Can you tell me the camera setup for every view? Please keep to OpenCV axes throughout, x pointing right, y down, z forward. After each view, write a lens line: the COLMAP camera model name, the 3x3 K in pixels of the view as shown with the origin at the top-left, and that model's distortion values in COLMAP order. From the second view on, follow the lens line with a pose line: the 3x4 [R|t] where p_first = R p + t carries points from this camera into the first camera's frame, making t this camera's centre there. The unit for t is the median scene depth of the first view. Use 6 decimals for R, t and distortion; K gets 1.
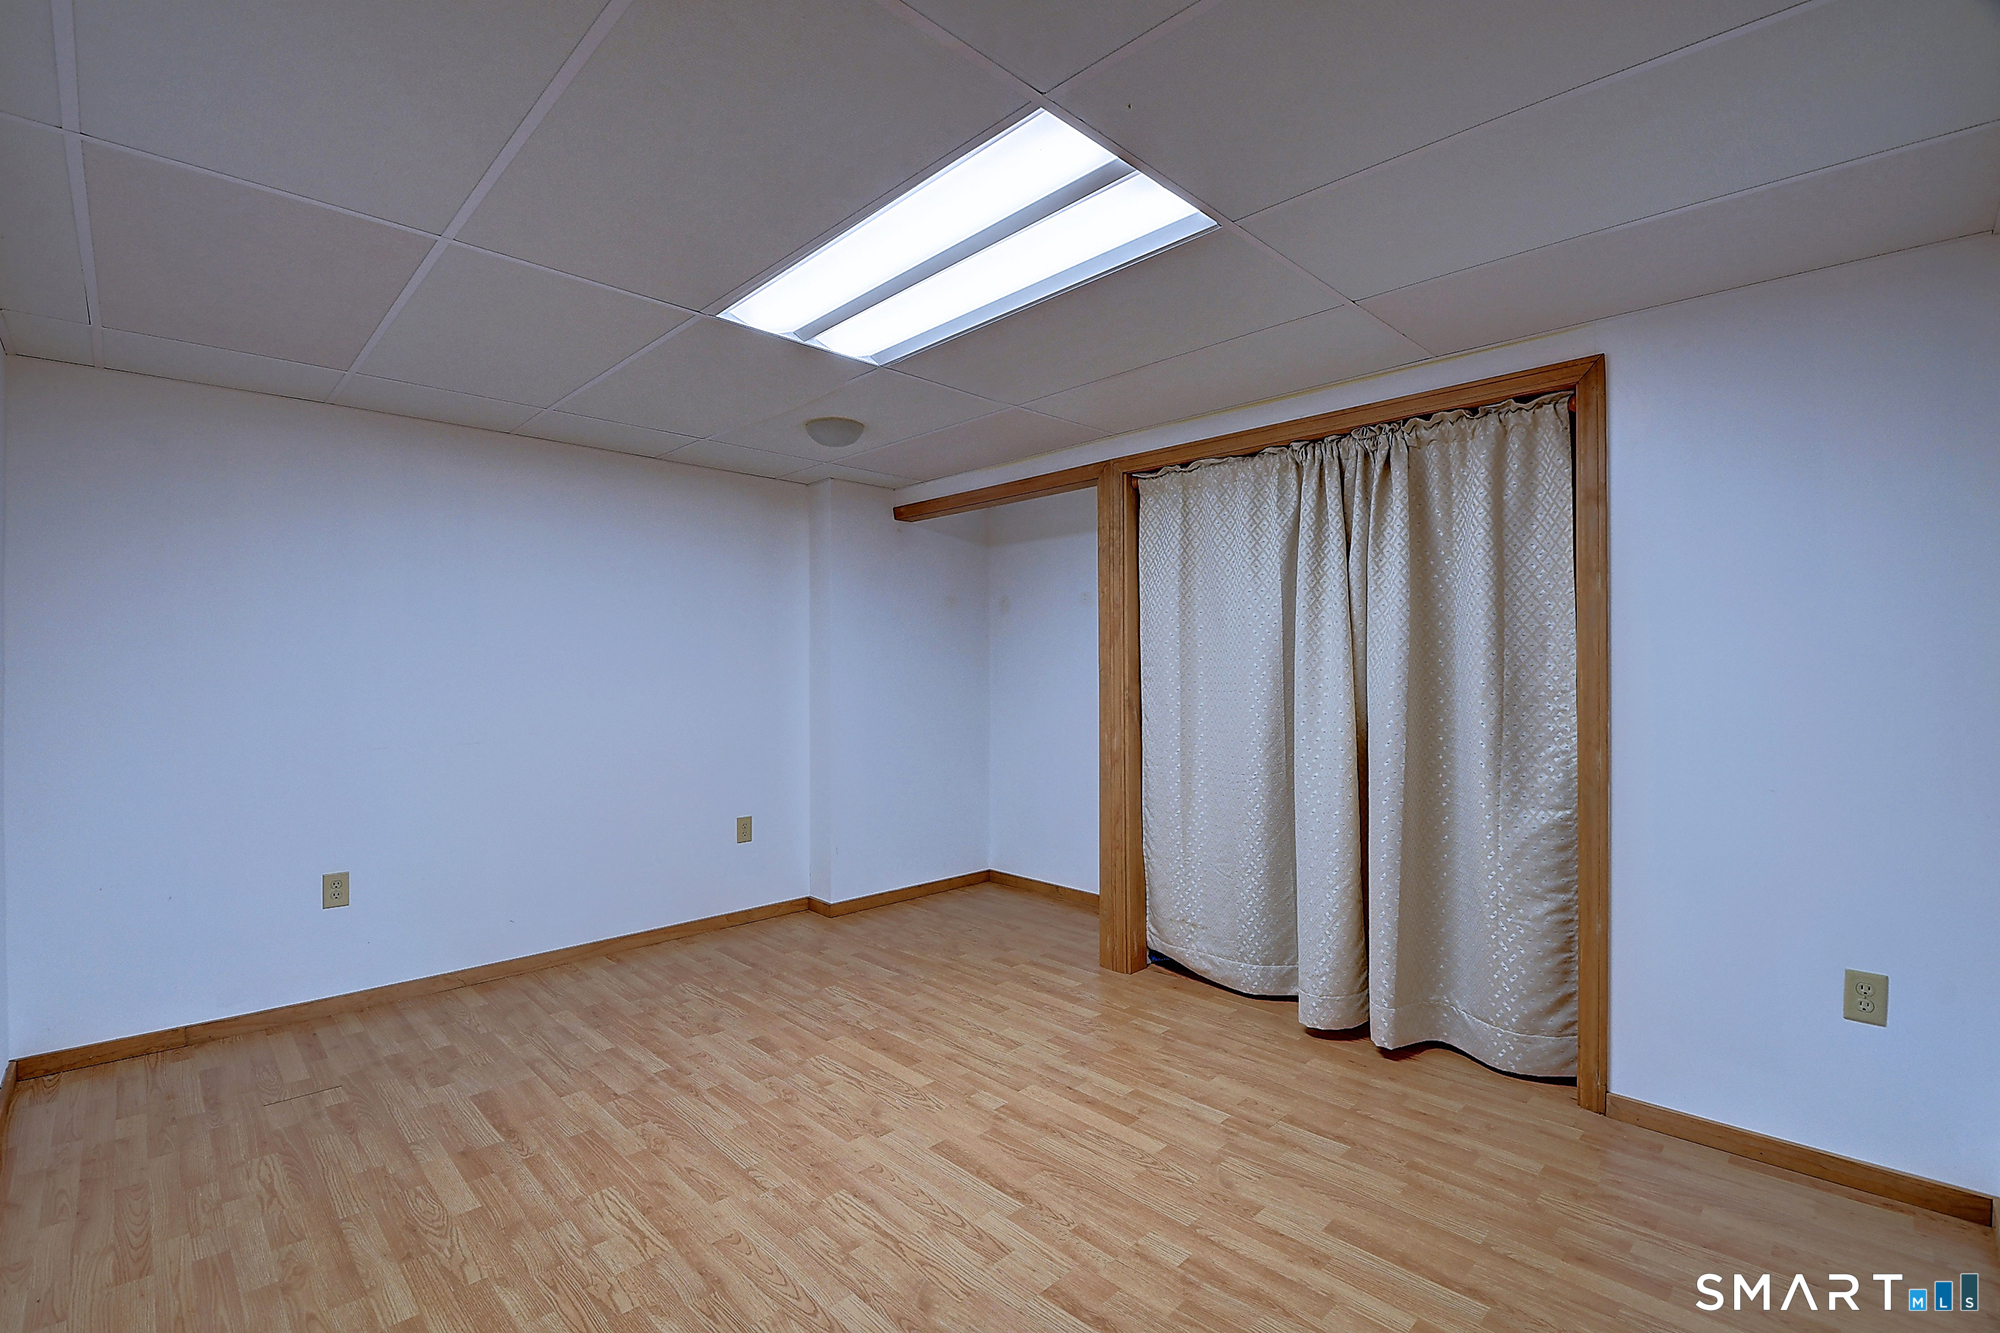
lens RADIAL K [[884.9, 0, 934.2], [0, 884.9, 665.2], [0, 0, 1]] dist [-0.033247, -0.000055]
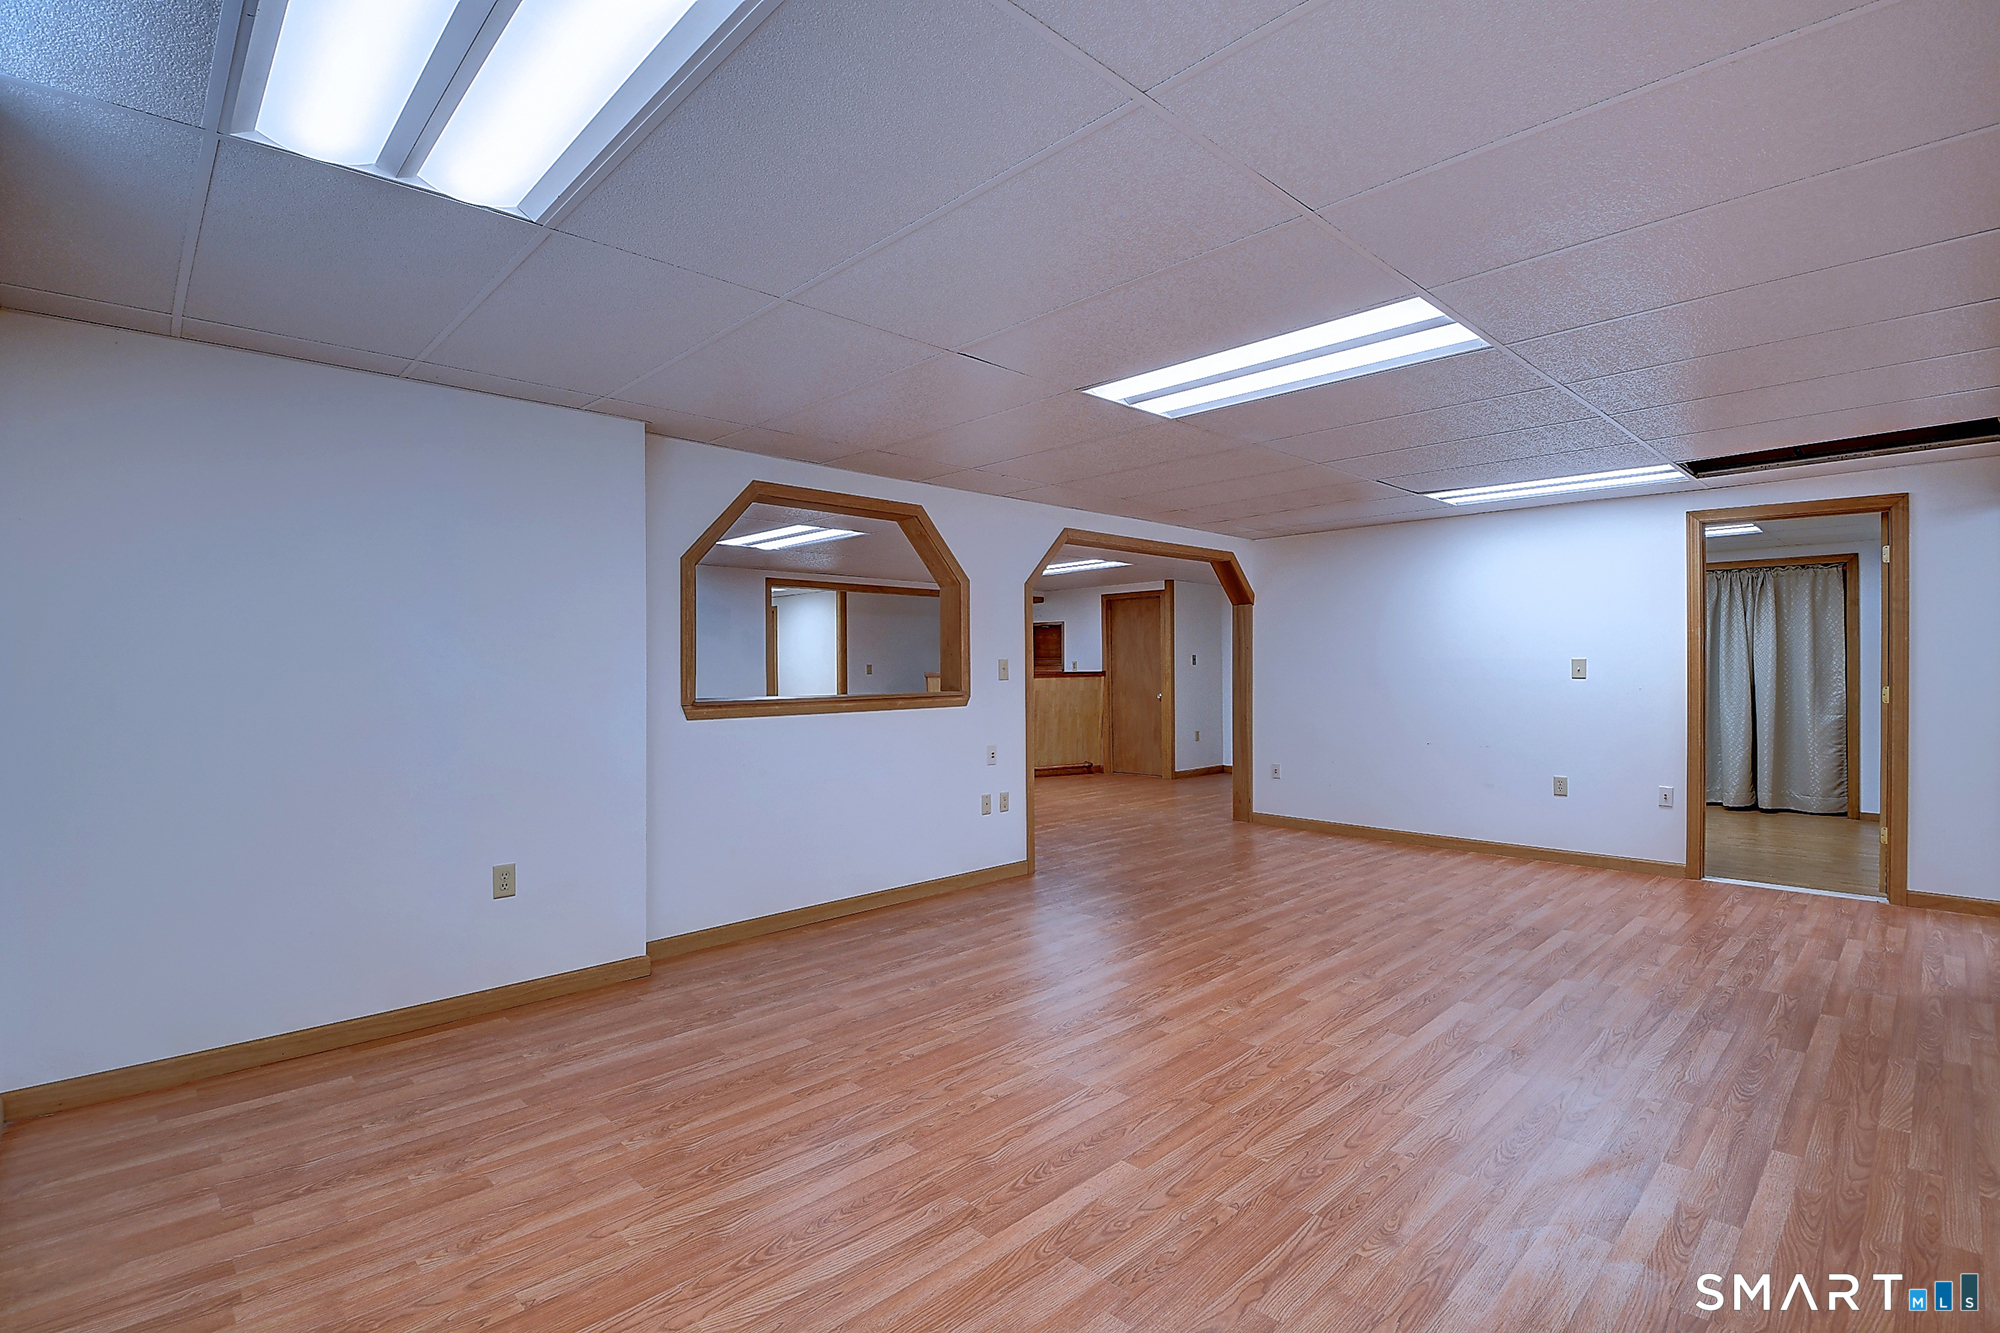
lens RADIAL K [[939.0, 0, 992.5], [0, 939.0, 671.5], [0, 0, 1]] dist [-0.022730, -0.001400]
pose [[0.999600, -0.005231, 0.027806, -2.027576], [0.004926, 0.999927, 0.011031, -0.016547], [-0.027861, -0.010890, 0.999552, -1.828012]]
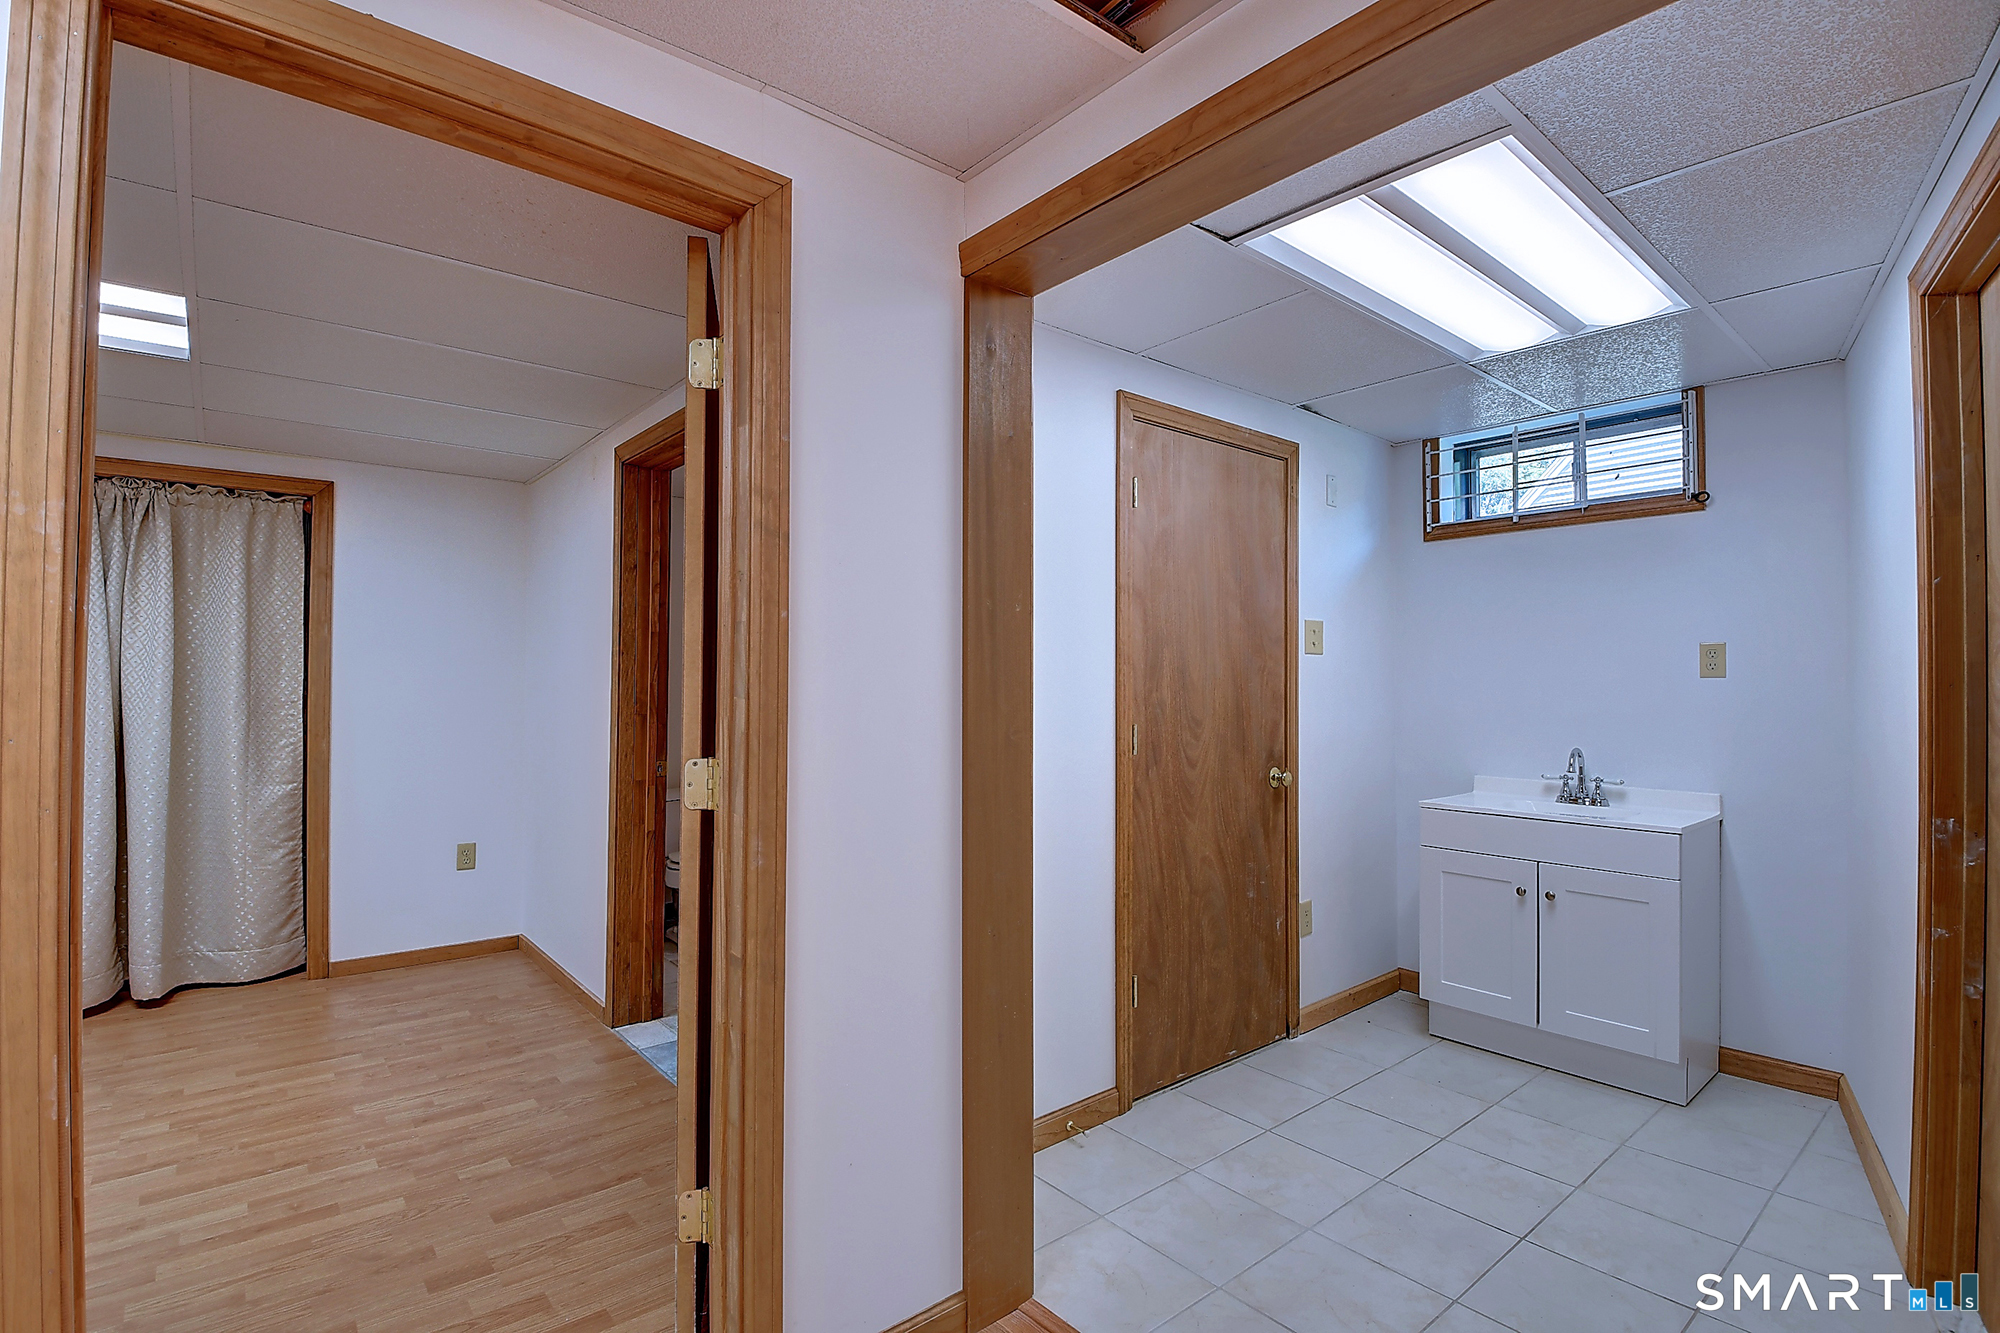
lens RADIAL K [[939.0, 0, 992.5], [0, 939.0, 671.5], [0, 0, 1]] dist [-0.022730, -0.001400]
pose [[0.040339, 0.020697, 0.998972, -0.771381], [-0.009696, 0.999746, -0.020321, -0.000463], [-0.999139, -0.008867, 0.040530, -0.228944]]
